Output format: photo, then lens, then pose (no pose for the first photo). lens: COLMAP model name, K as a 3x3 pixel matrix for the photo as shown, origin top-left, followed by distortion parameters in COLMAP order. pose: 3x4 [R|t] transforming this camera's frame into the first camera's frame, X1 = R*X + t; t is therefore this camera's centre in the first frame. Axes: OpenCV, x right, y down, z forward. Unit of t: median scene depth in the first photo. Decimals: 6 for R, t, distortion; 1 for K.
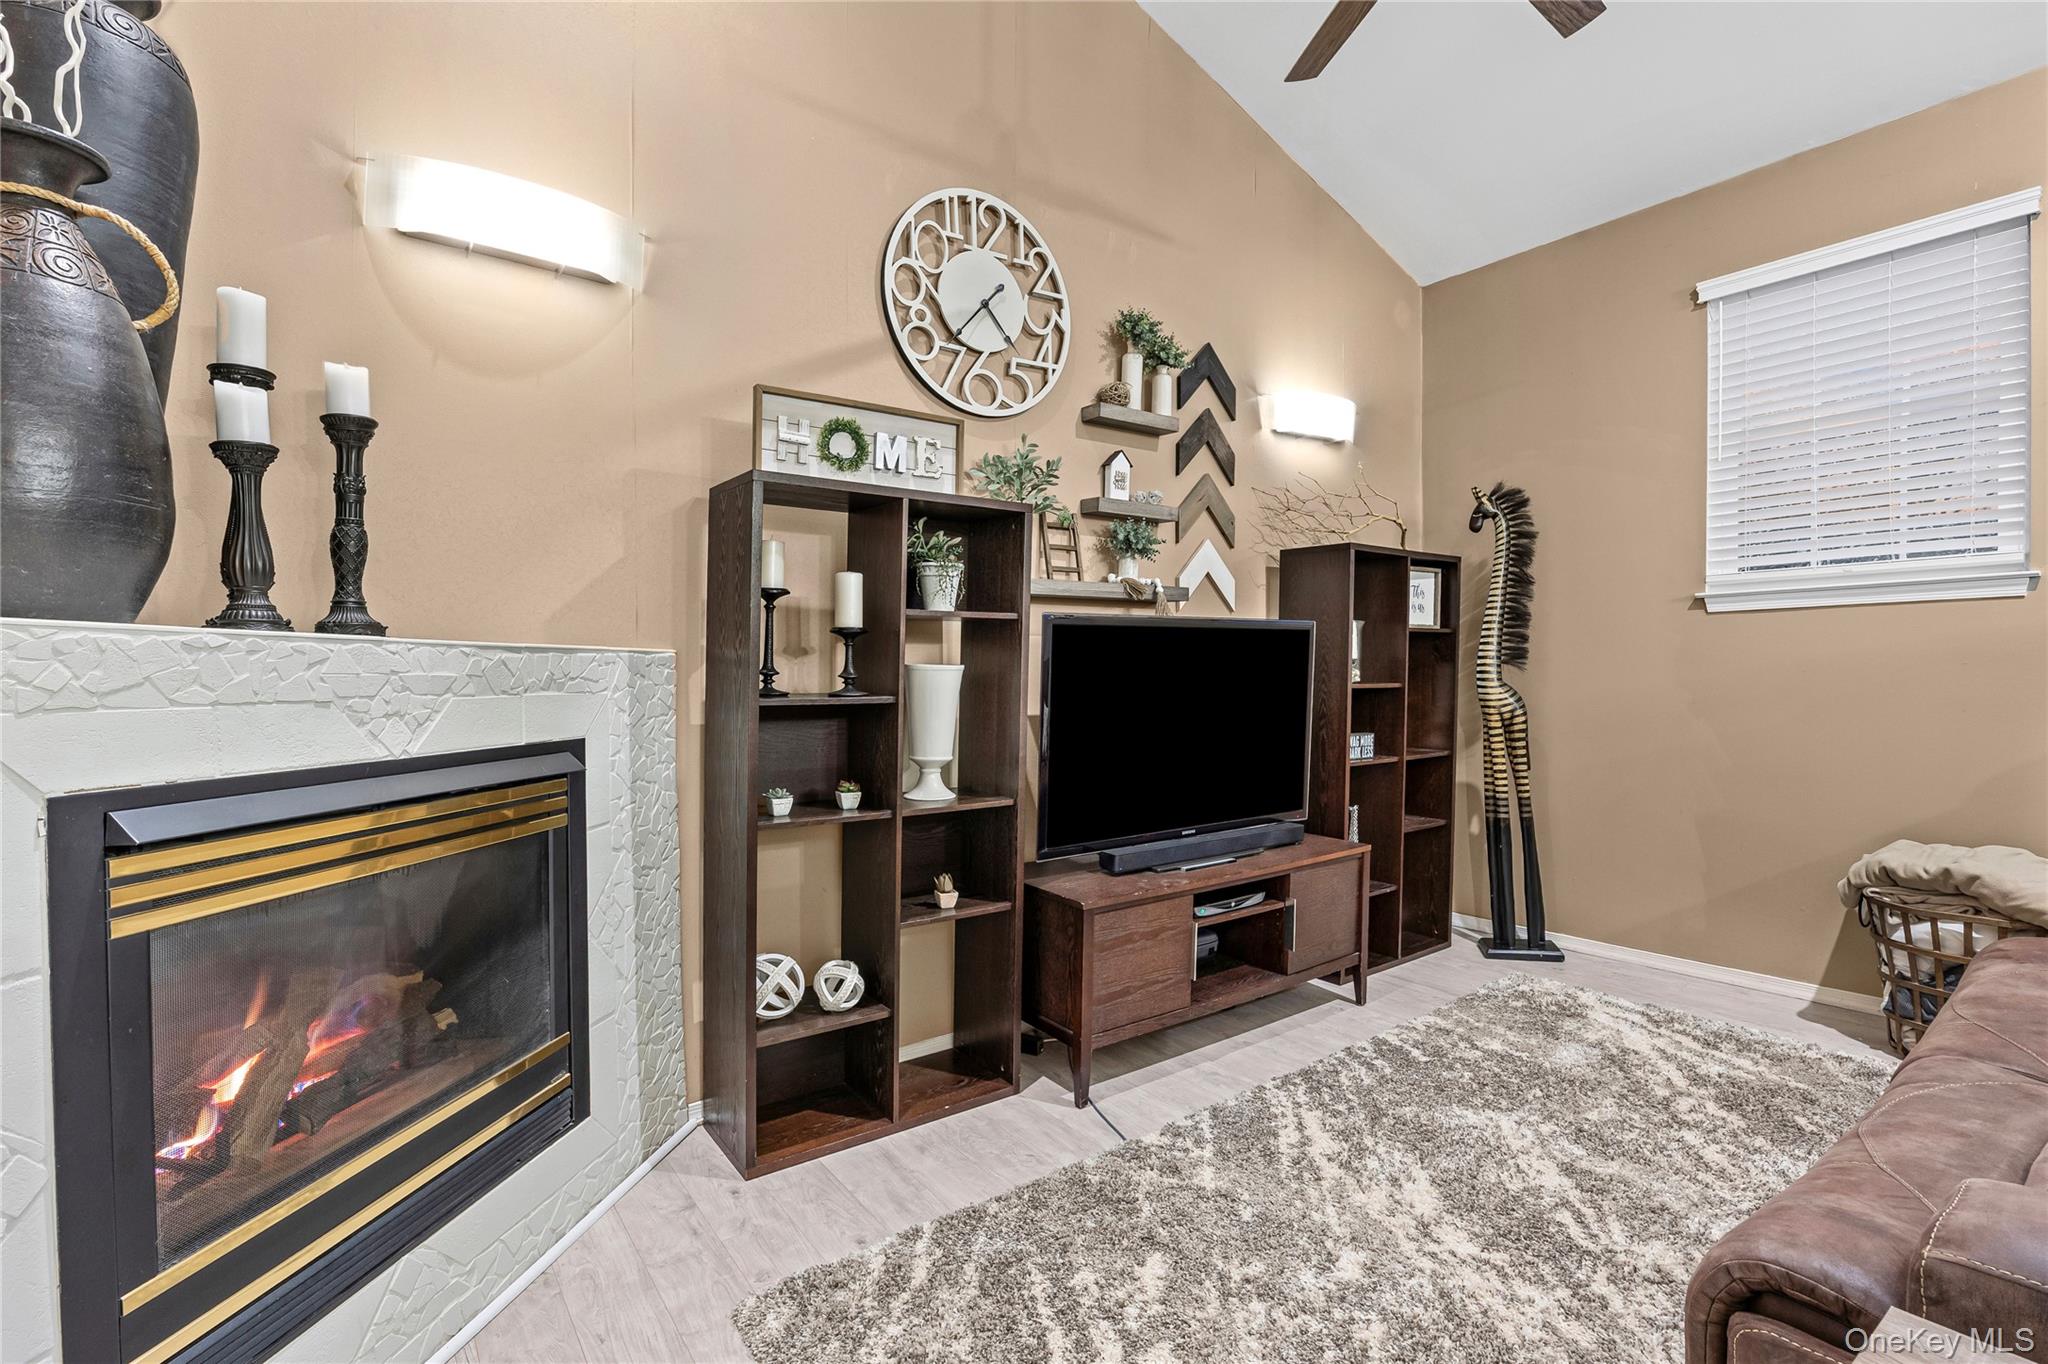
lens RADIAL K [[948.2, 0, 1020.7], [0, 948.2, 681.8], [0, 0, 1]] dist [-0.003915, -0.000084]
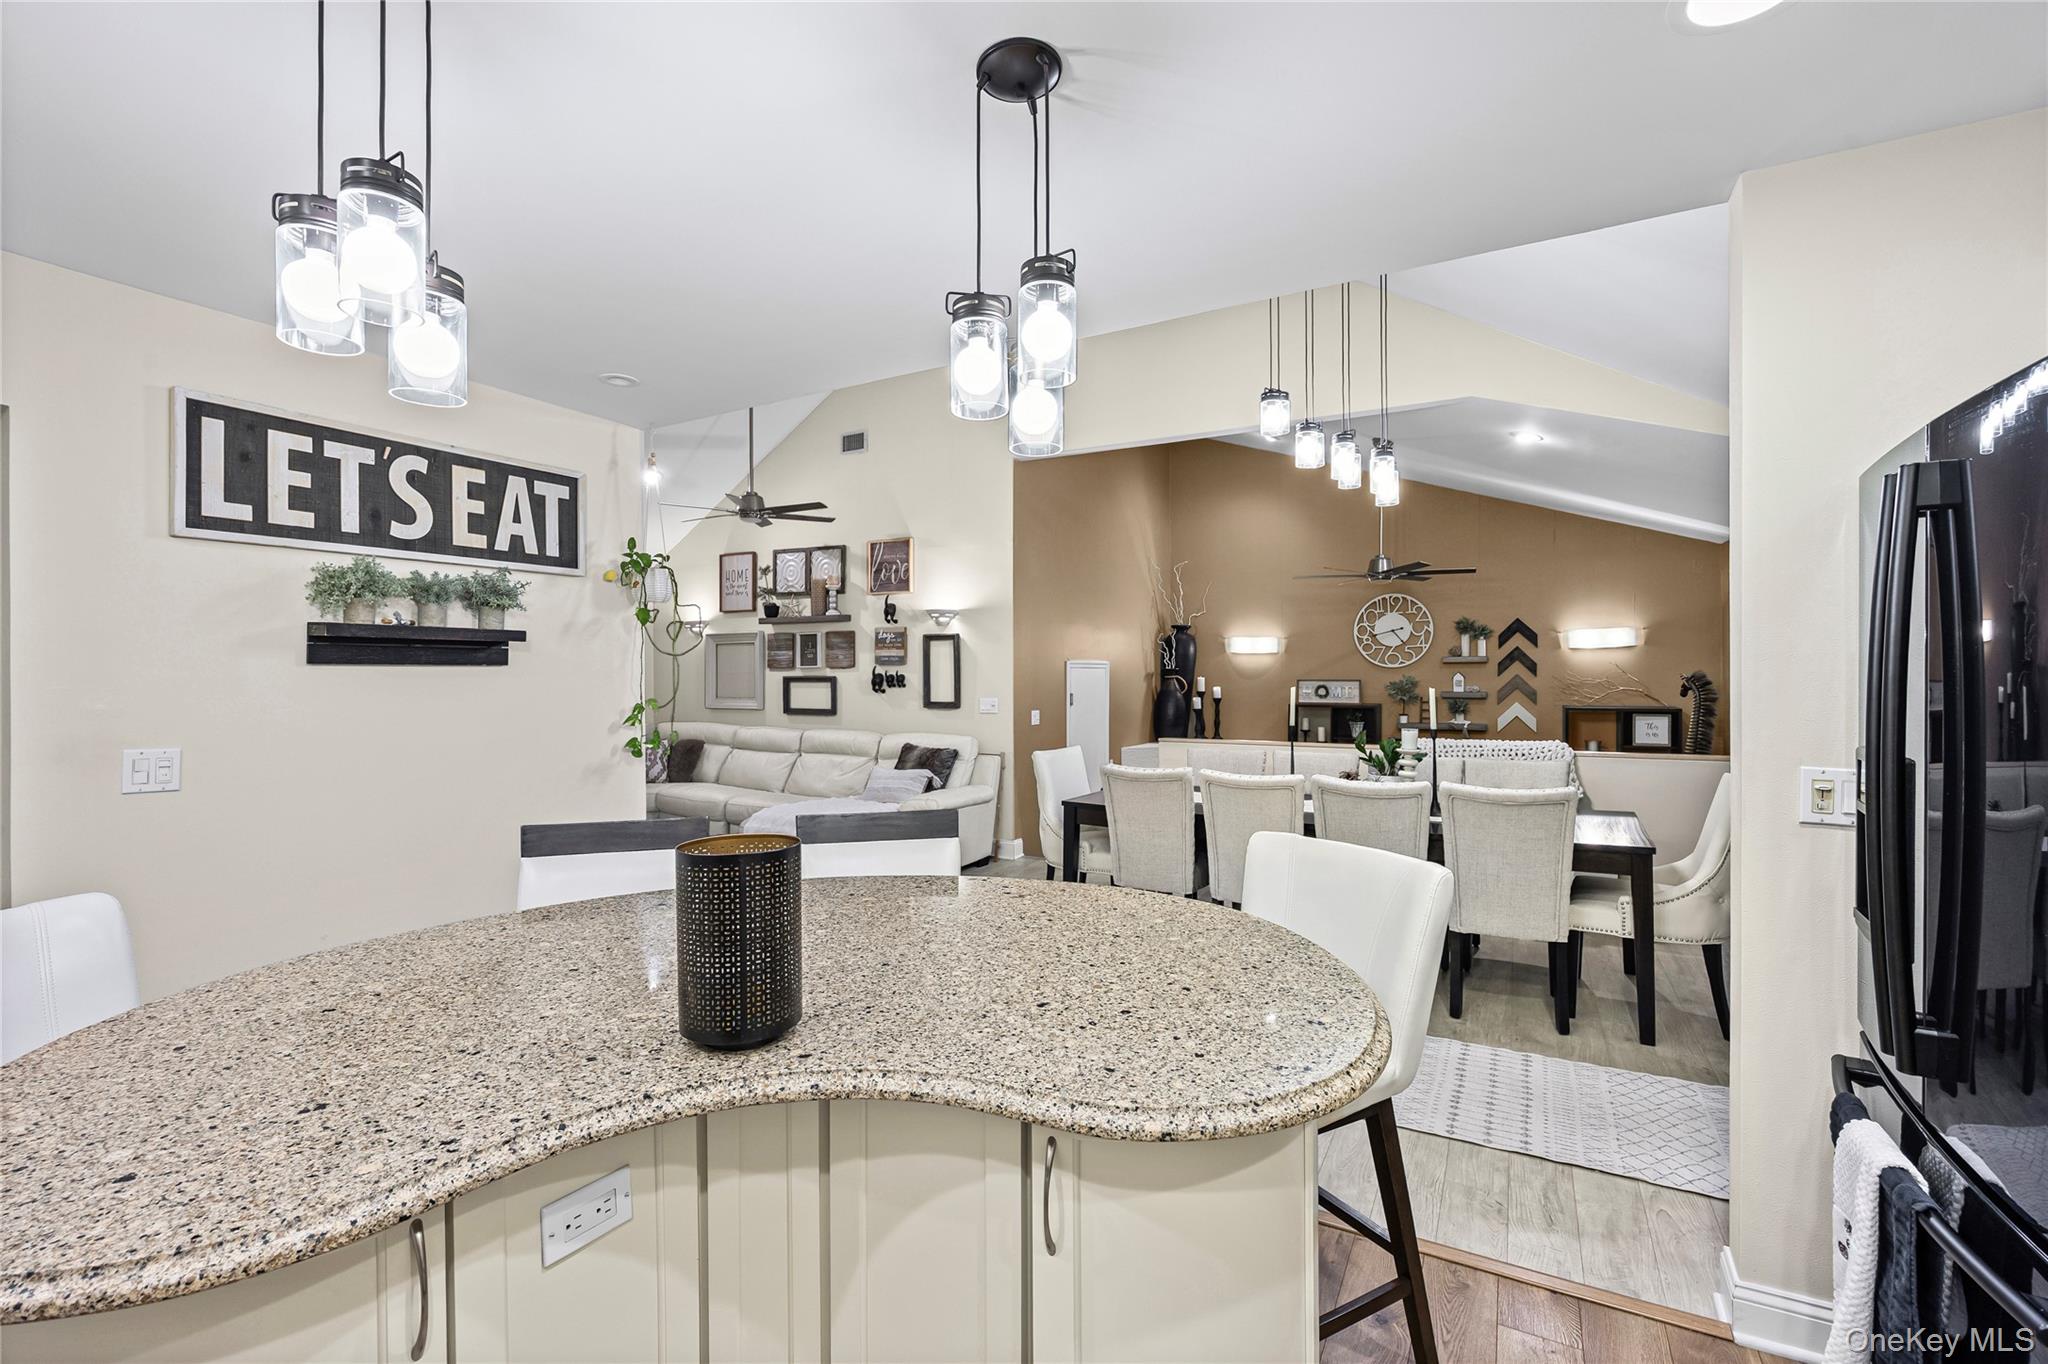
lens RADIAL K [[878.2, 0, 1029.6], [0, 878.2, 682.6], [0, 0, 1]] dist [-0.009281, 0.000211]
pose [[0.418150, 0.023582, -0.908072, 1.694062], [-0.005370, 0.999710, 0.023490, -0.246131], [0.908362, -0.004946, 0.418155, -1.024480]]
